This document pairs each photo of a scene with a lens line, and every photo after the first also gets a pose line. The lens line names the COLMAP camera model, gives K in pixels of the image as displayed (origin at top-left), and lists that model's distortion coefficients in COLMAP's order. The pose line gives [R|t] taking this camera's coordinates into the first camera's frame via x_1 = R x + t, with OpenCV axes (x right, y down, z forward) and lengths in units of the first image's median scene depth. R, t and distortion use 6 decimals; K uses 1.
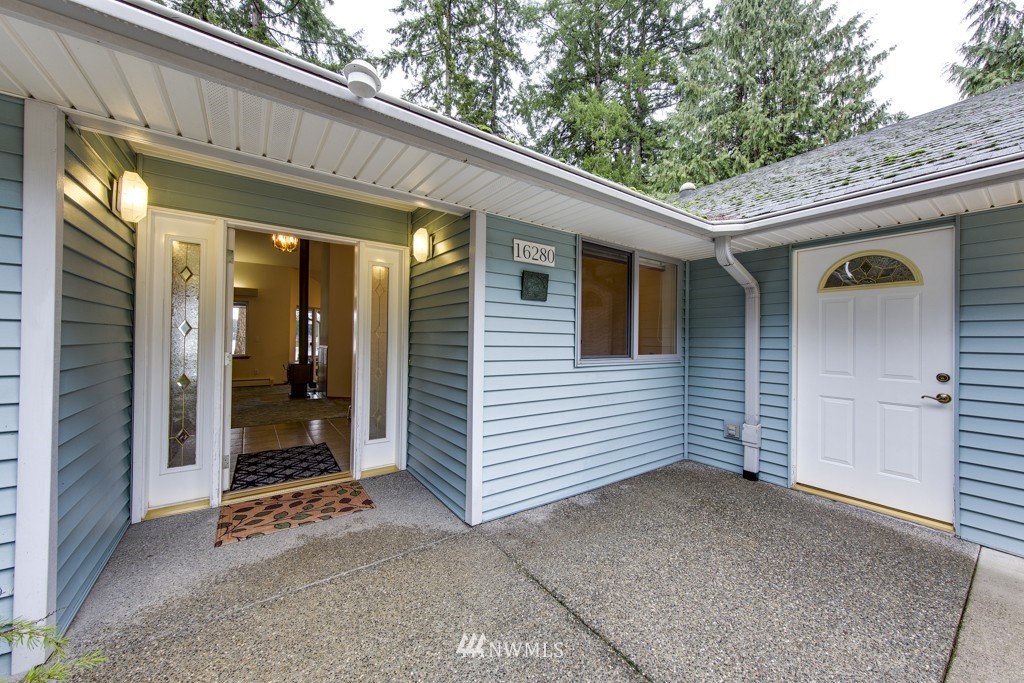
lens RADIAL K [[399.1, 0, 516.4], [0, 399.1, 328.8], [0, 0, 1]] dist [0.001171, -0.000017]
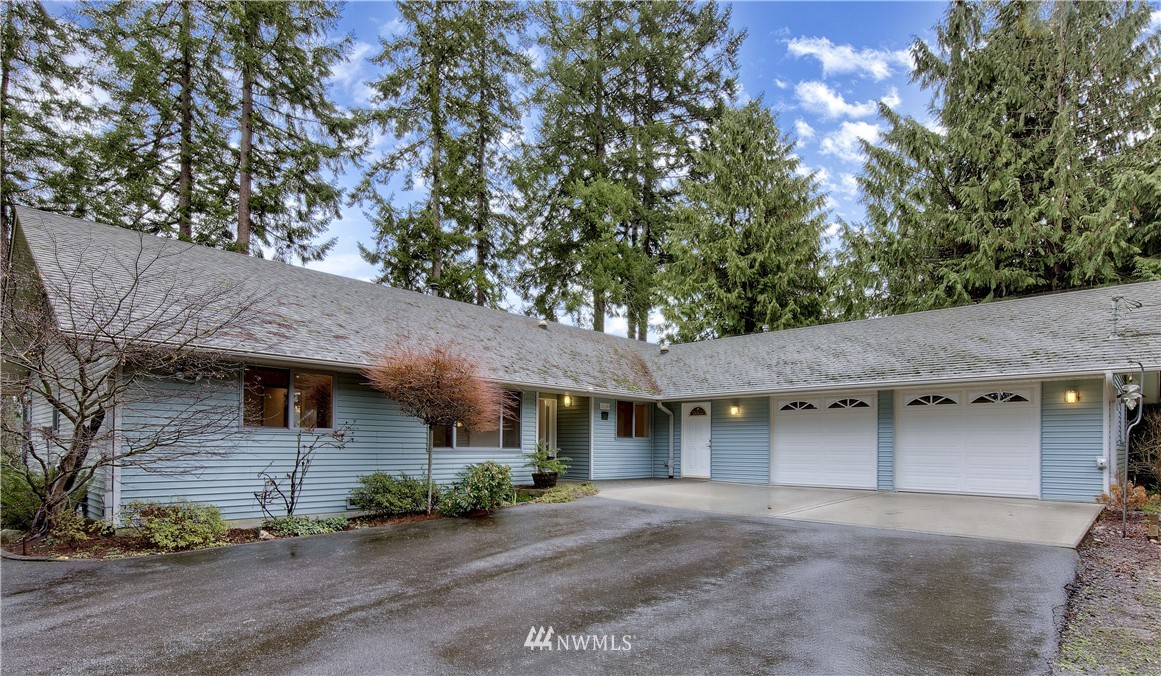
lens RADIAL K [[519.8, 0, 580.5], [0, 519.8, 338.0], [0, 0, 1]] dist [0.000329, 0.000007]
pose [[0.986656, 0.028409, 0.160320, -0.759954], [-0.000300, 0.984975, -0.172696, 0.007865], [-0.162818, 0.170344, 0.971840, -2.926048]]
